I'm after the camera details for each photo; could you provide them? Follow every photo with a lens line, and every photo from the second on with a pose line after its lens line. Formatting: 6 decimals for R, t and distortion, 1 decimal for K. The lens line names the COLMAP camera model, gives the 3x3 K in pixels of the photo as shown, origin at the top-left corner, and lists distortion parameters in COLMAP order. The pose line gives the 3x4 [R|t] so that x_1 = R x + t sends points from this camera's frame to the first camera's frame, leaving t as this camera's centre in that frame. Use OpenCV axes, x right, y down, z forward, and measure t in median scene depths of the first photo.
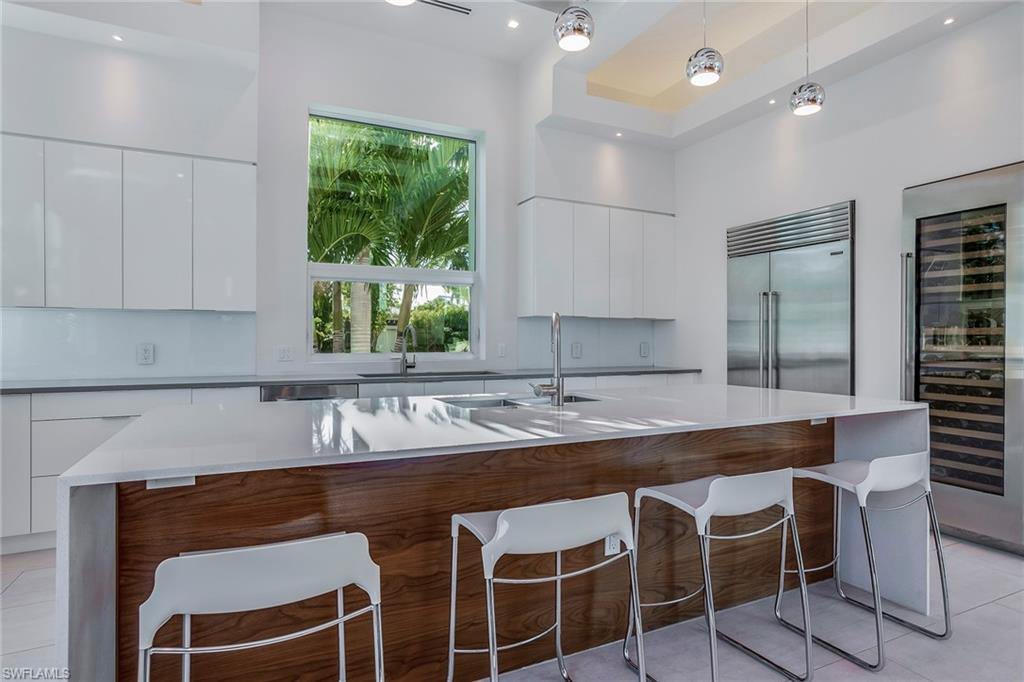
lens RADIAL K [[556.4, 0, 545.4], [0, 556.4, 355.8], [0, 0, 1]] dist [-0.042713, 0.011126]
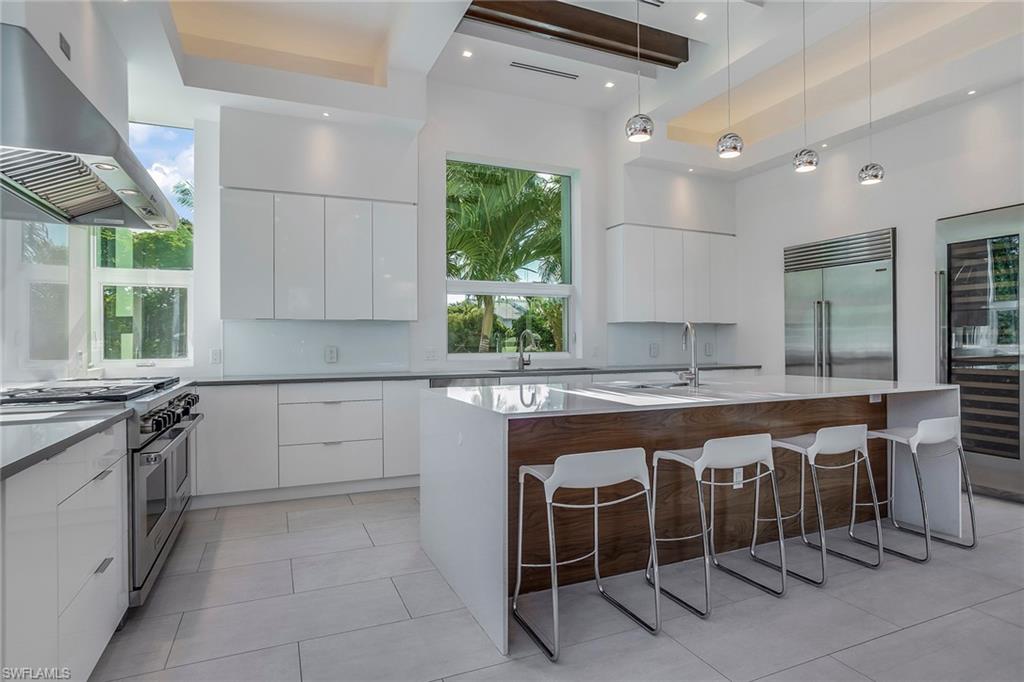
lens RADIAL K [[556.4, 0, 538.5], [0, 556.4, 352.0], [0, 0, 1]] dist [-0.042713, 0.011126]
pose [[0.998930, -0.005649, -0.045900, -0.206354], [0.005185, 0.999934, -0.010219, 0.007234], [0.045955, 0.009970, 0.998894, -0.295505]]
